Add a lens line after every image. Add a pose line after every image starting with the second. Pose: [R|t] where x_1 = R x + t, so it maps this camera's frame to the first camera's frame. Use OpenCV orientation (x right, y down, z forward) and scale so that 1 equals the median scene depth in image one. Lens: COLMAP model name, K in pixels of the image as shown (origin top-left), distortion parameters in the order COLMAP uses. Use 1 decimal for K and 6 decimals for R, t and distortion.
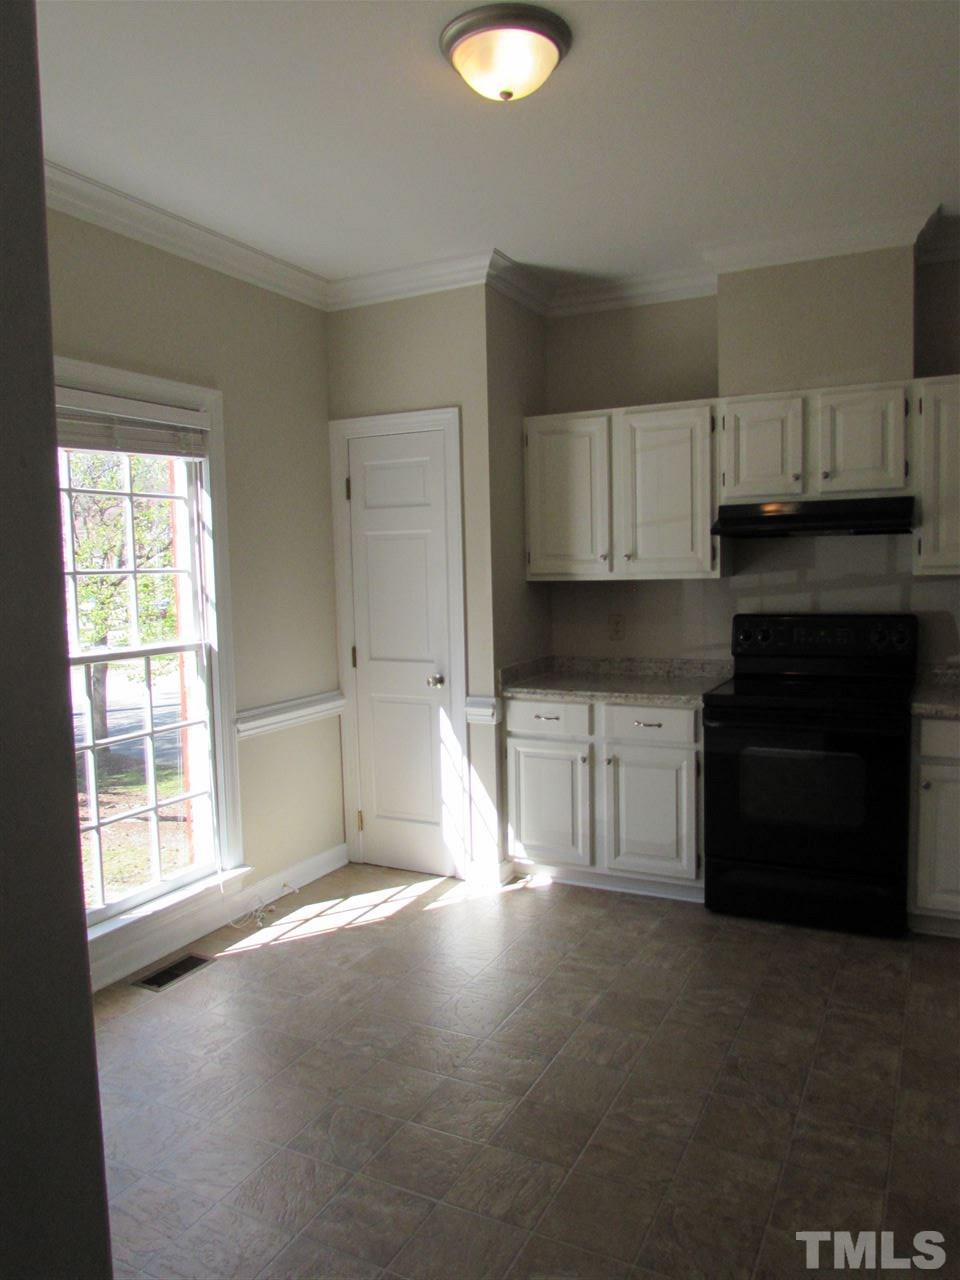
lens RADIAL K [[915.4, 0, 480.0], [0, 915.4, 640.0], [0, 0, 1]] dist [-0.035755, 0.003788]
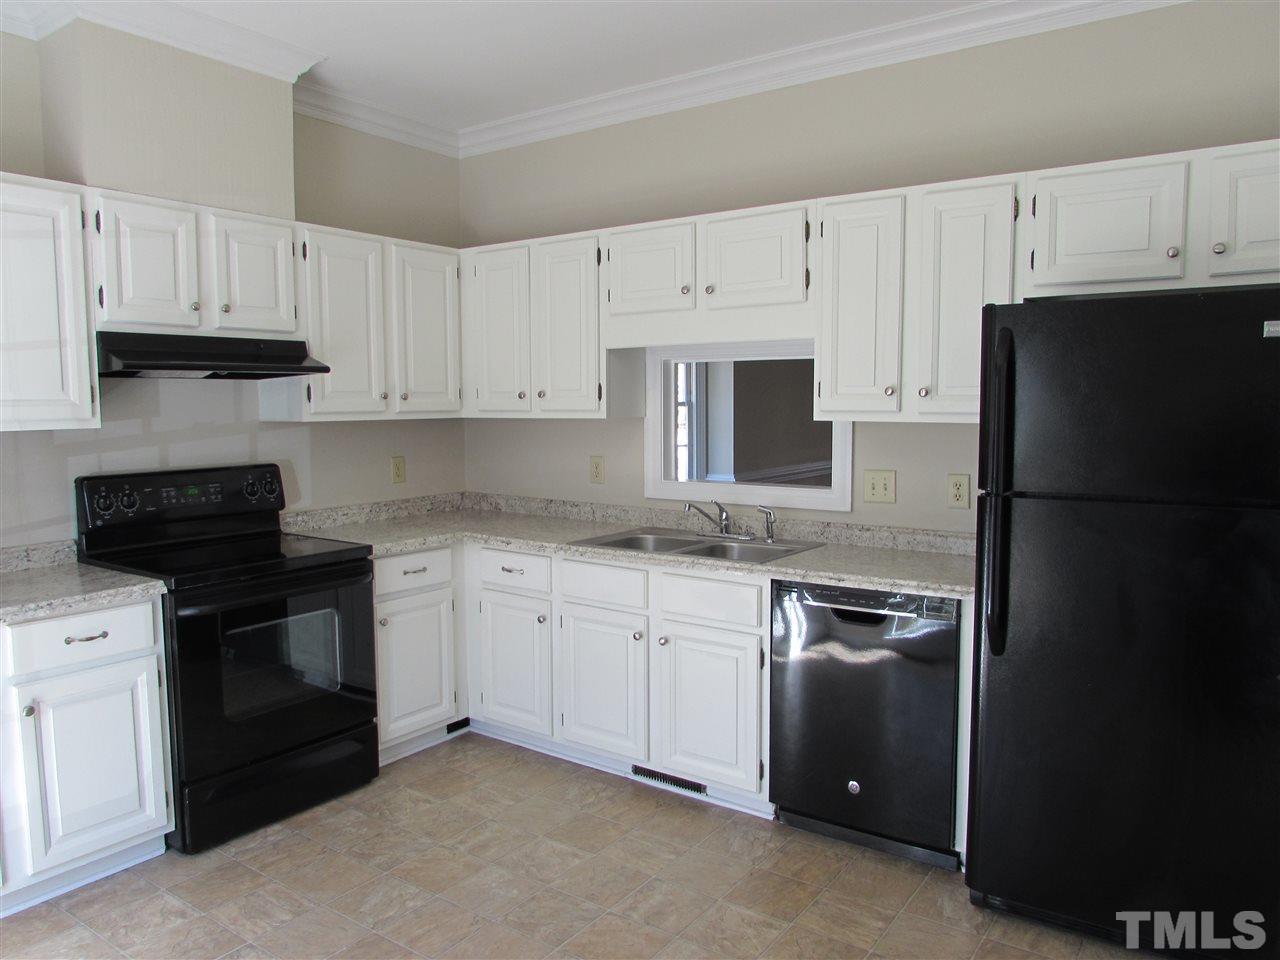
lens RADIAL K [[915.4, 0, 648.5], [0, 915.4, 485.5], [0, 0, 1]] dist [-0.035755, 0.003788]
pose [[0.139379, -0.067140, 0.987960, -0.439172], [0.084579, 0.994860, 0.055676, -0.025962], [-0.986620, 0.075801, 0.144341, 0.486132]]
